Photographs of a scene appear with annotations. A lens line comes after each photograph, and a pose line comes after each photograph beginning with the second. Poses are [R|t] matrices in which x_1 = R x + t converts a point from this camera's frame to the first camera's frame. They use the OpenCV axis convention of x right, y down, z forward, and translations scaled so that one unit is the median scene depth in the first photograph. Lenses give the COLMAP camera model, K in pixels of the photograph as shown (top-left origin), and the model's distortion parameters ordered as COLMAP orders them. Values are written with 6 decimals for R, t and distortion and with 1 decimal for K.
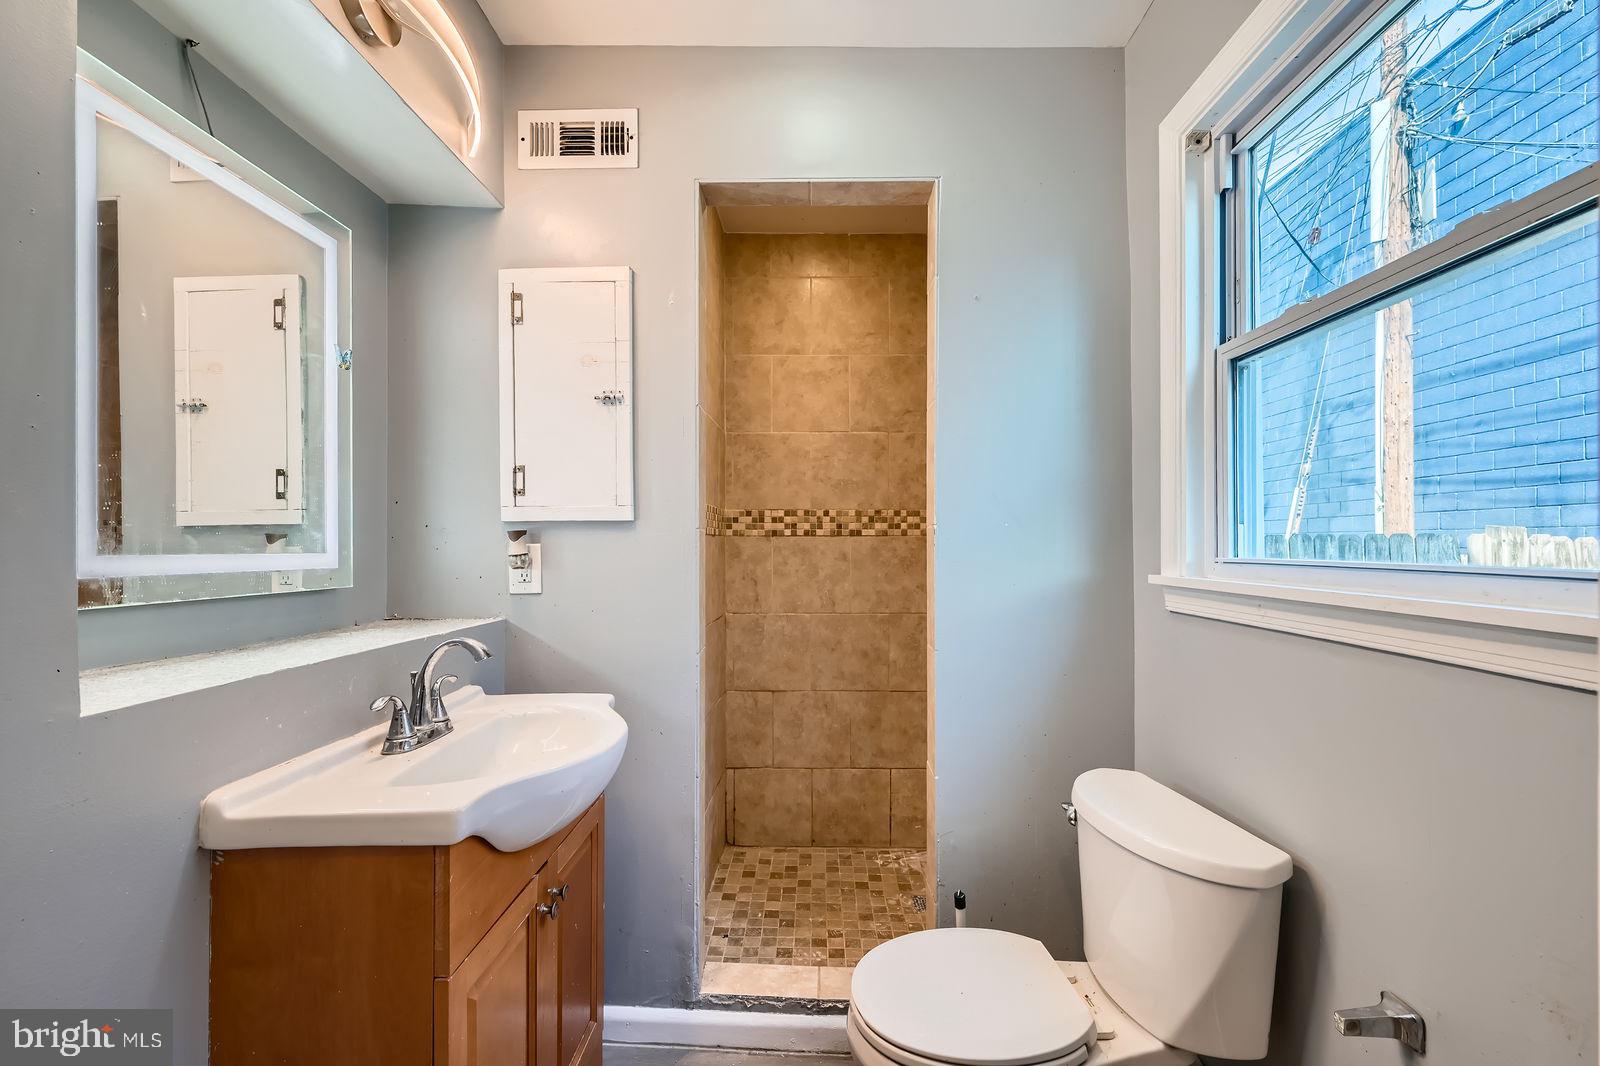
lens RADIAL K [[674.0, 0, 799.6], [0, 674.0, 538.8], [0, 0, 1]] dist [-0.002436, -0.000262]
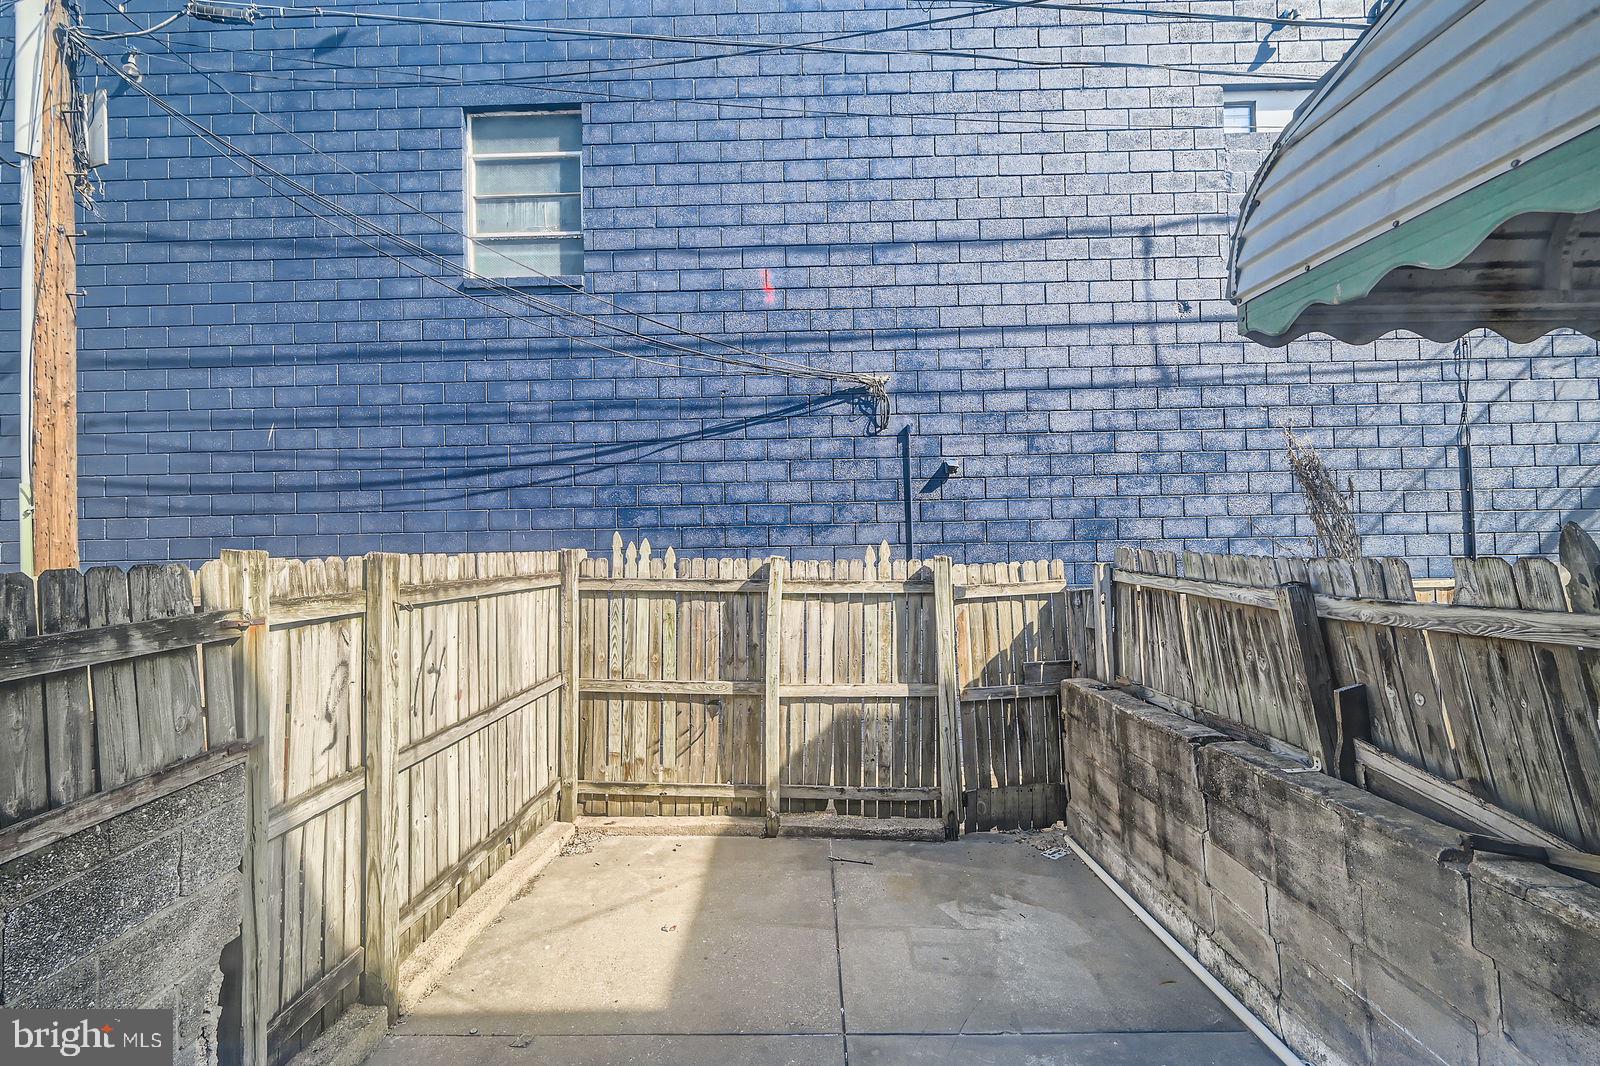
lens RADIAL K [[674.0, 0, 798.6], [0, 674.0, 528.5], [0, 0, 1]] dist [-0.002436, -0.000262]
pose [[-0.006718, 0.009086, 0.999936, 0.116681], [0.011486, 0.999893, -0.009009, -0.012148], [-0.999911, 0.011424, -0.006822, 0.156129]]
